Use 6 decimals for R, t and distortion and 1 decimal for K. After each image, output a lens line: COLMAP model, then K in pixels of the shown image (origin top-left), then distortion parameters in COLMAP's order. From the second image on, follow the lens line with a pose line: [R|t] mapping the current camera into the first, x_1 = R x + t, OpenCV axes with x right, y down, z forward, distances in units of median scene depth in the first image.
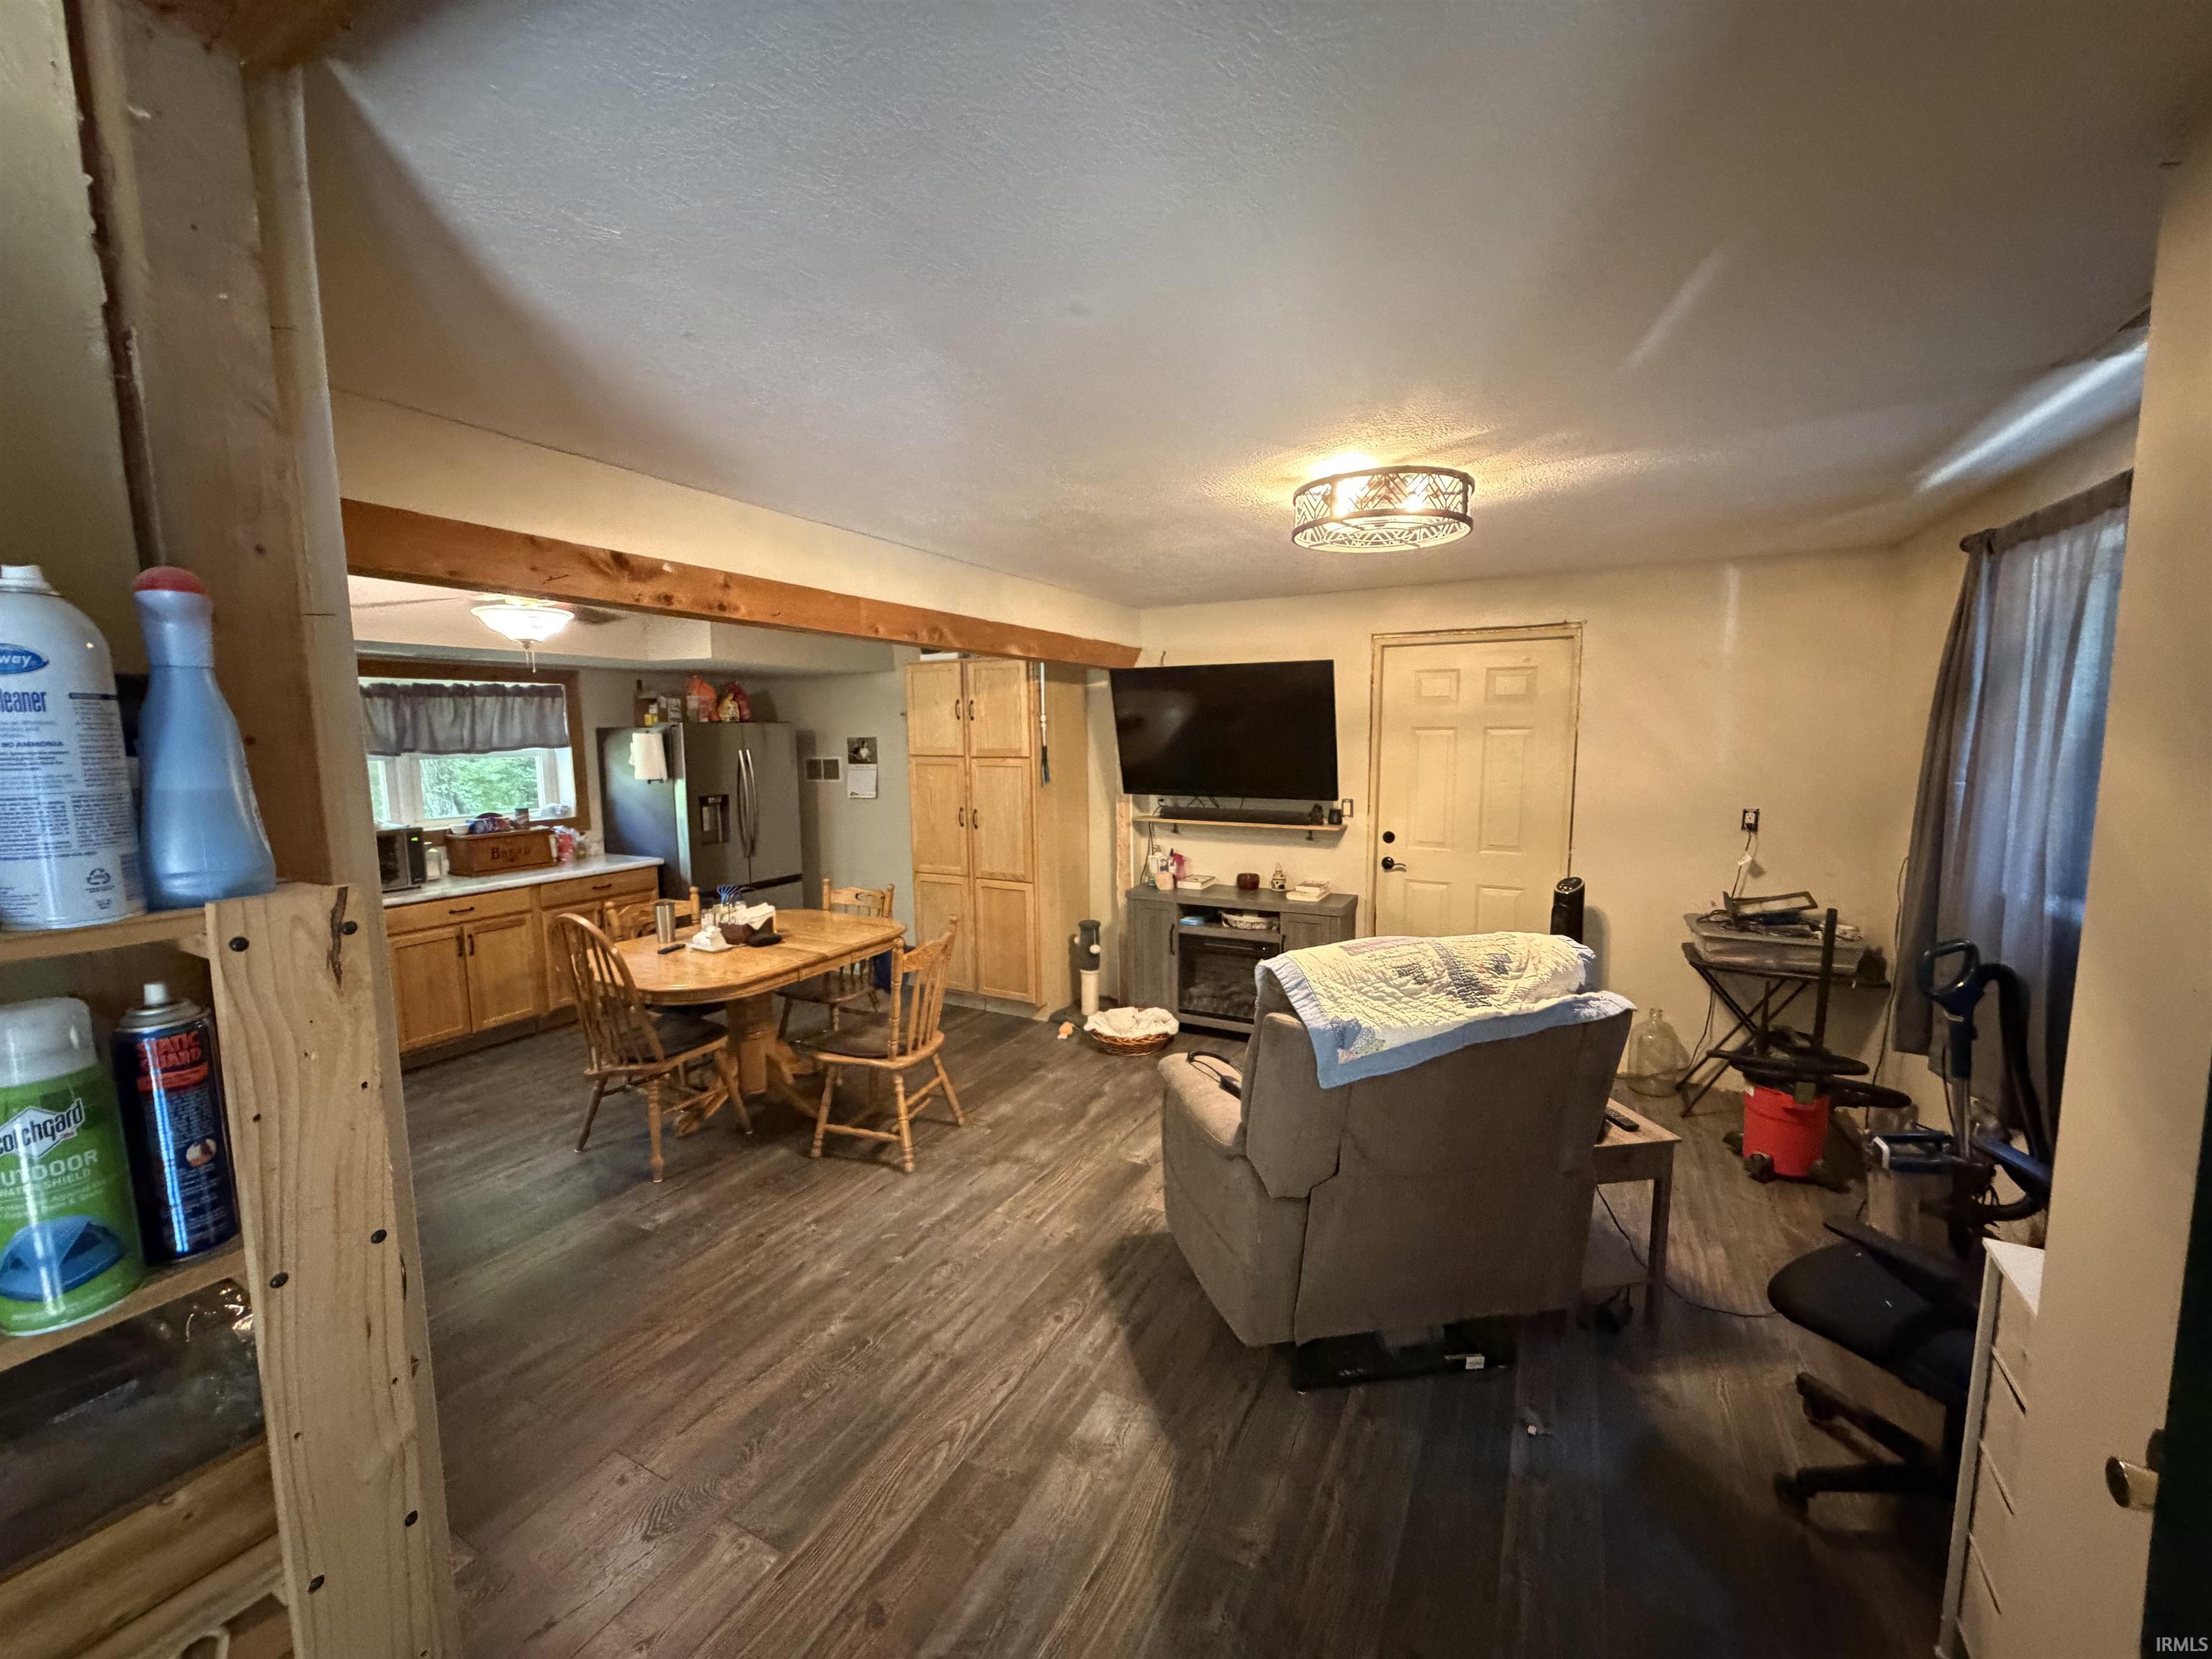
lens RADIAL K [[880.6, 0, 1096.6], [0, 880.6, 829.8], [0, 0, 1]] dist [-0.001772, 0.000474]
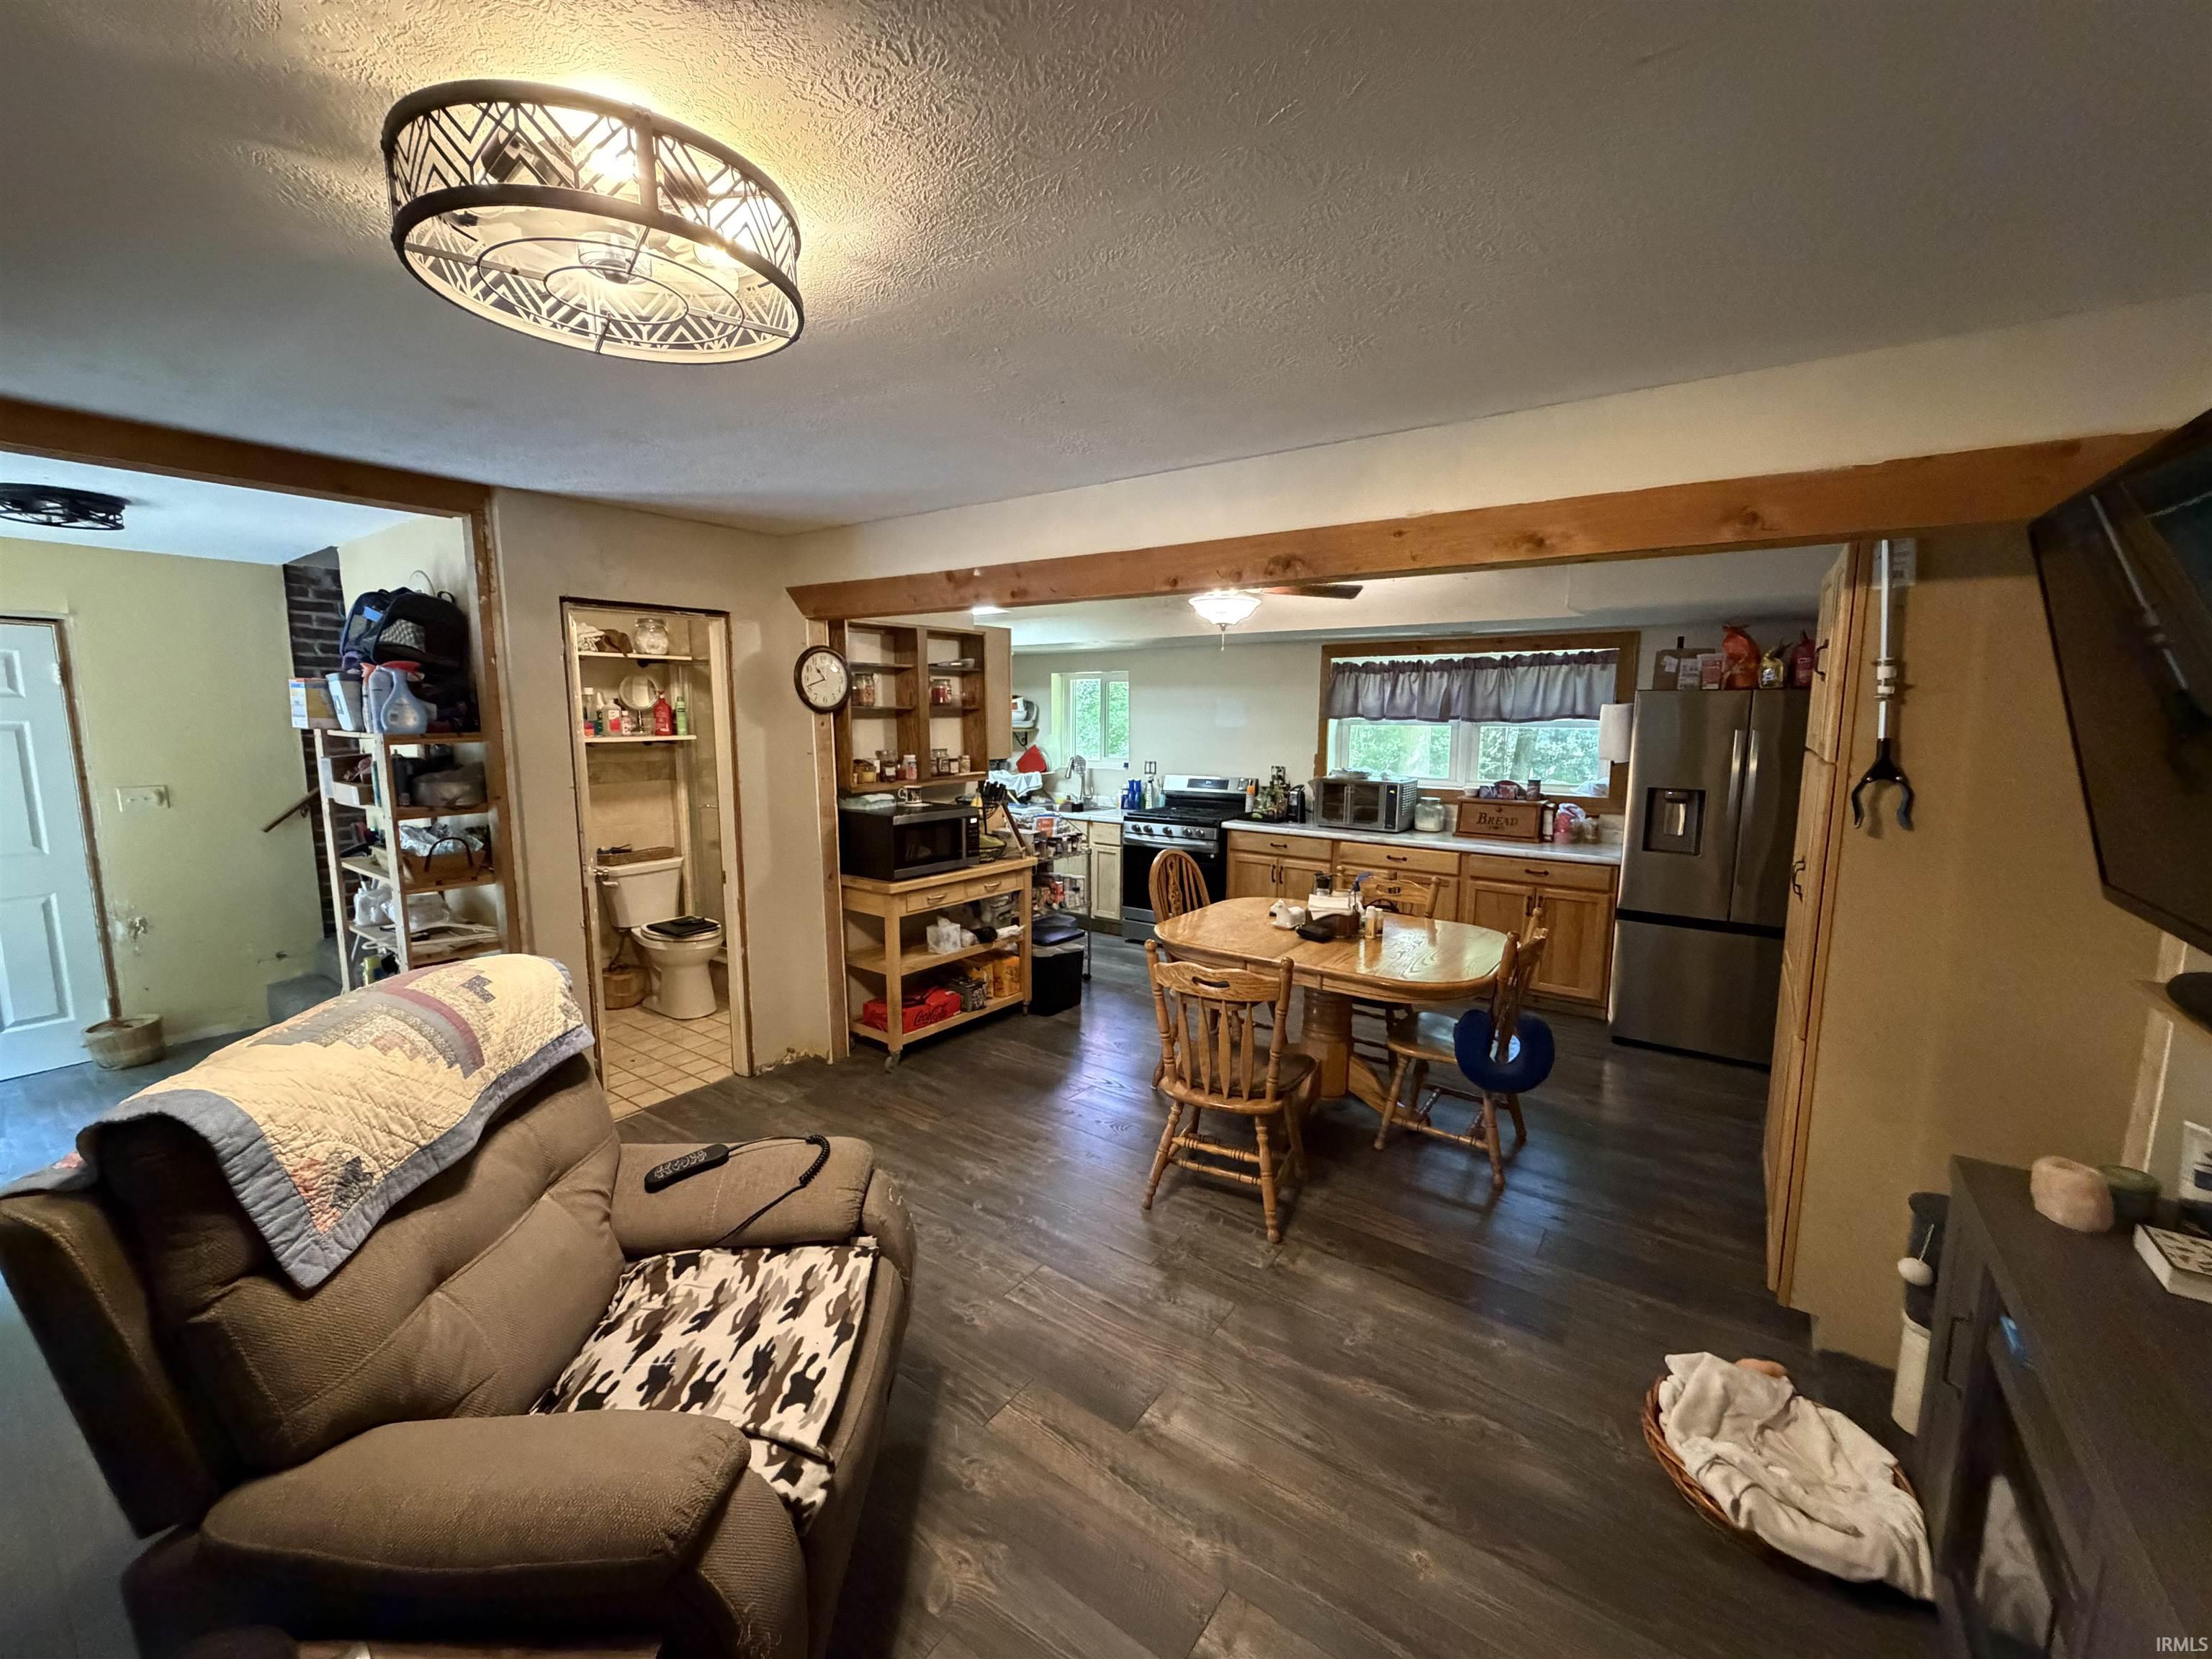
lens RADIAL K [[880.6, 0, 1097.9], [0, 880.6, 837.2], [0, 0, 1]] dist [-0.001772, 0.000474]
pose [[-0.143357, 0.153572, -0.977683, 0.410743], [-0.114464, 0.978685, 0.170513, -0.078375], [0.983029, 0.136353, -0.122722, 0.693482]]
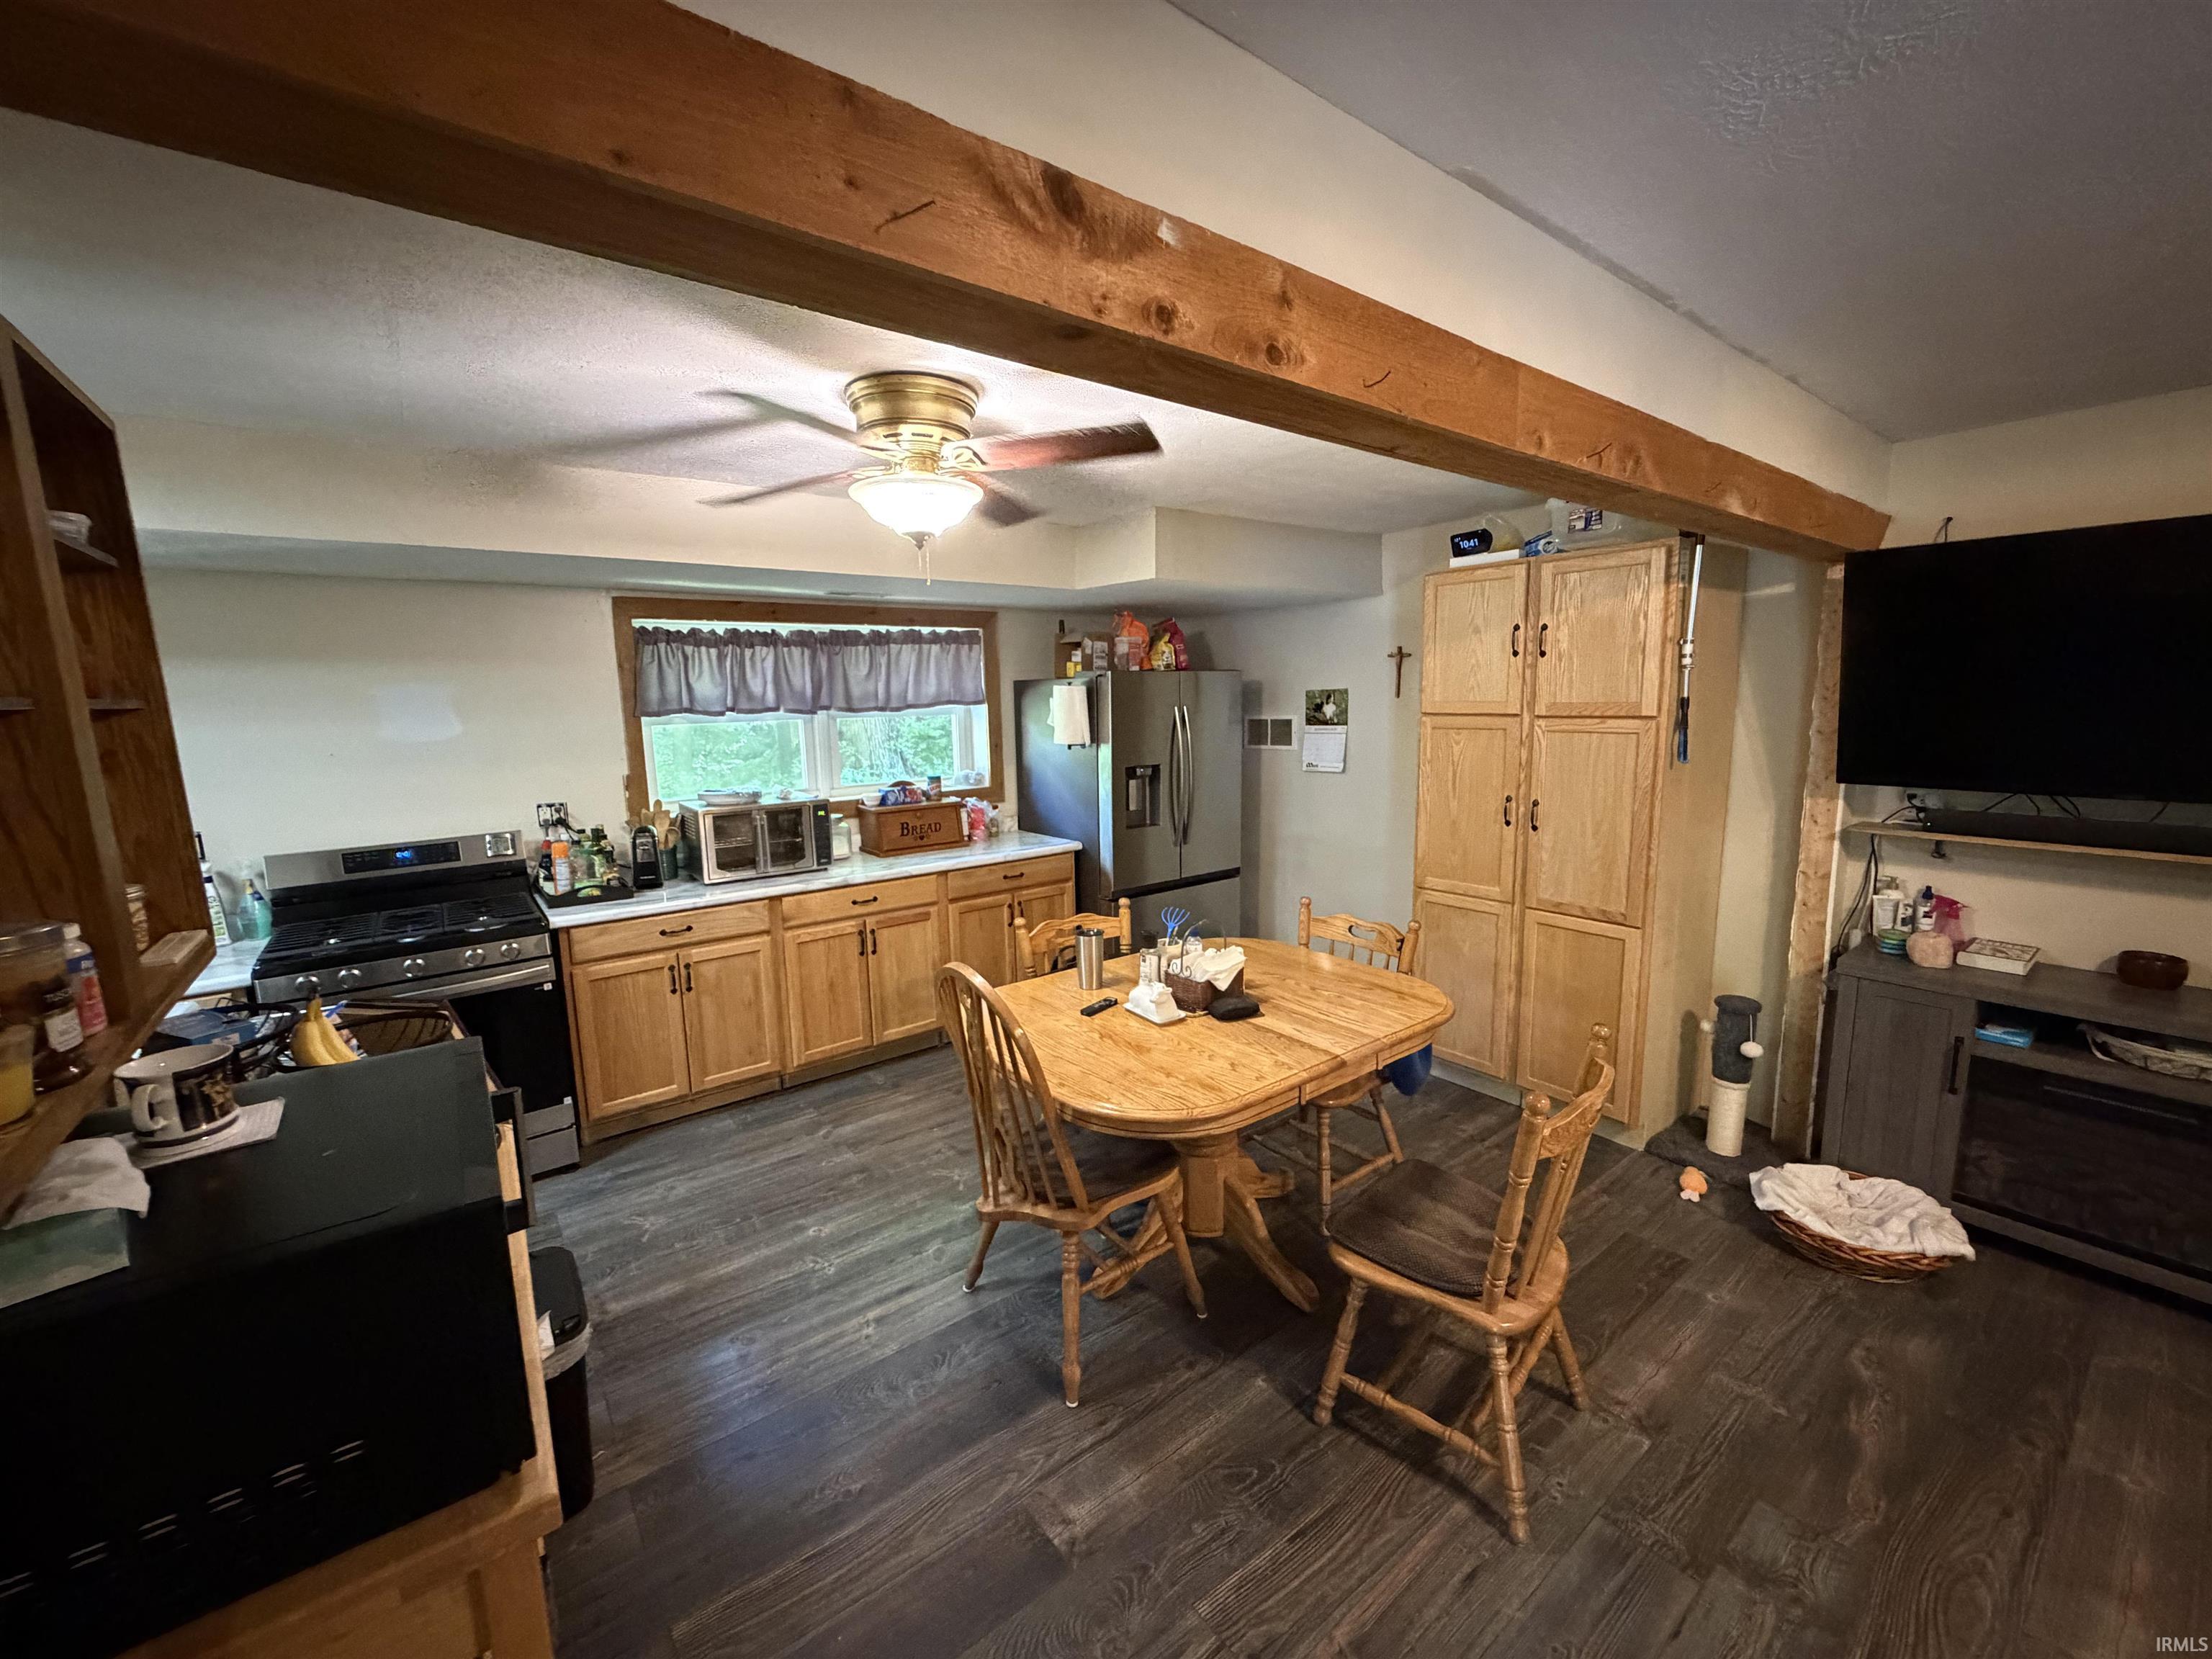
lens RADIAL K [[880.6, 0, 1090.1], [0, 880.6, 833.0], [0, 0, 1]] dist [-0.001772, 0.000474]
pose [[0.907155, 0.056531, -0.416983, -0.169278], [-0.035960, 0.997725, 0.057031, -0.025015], [0.419258, -0.036741, 0.907123, 0.308245]]
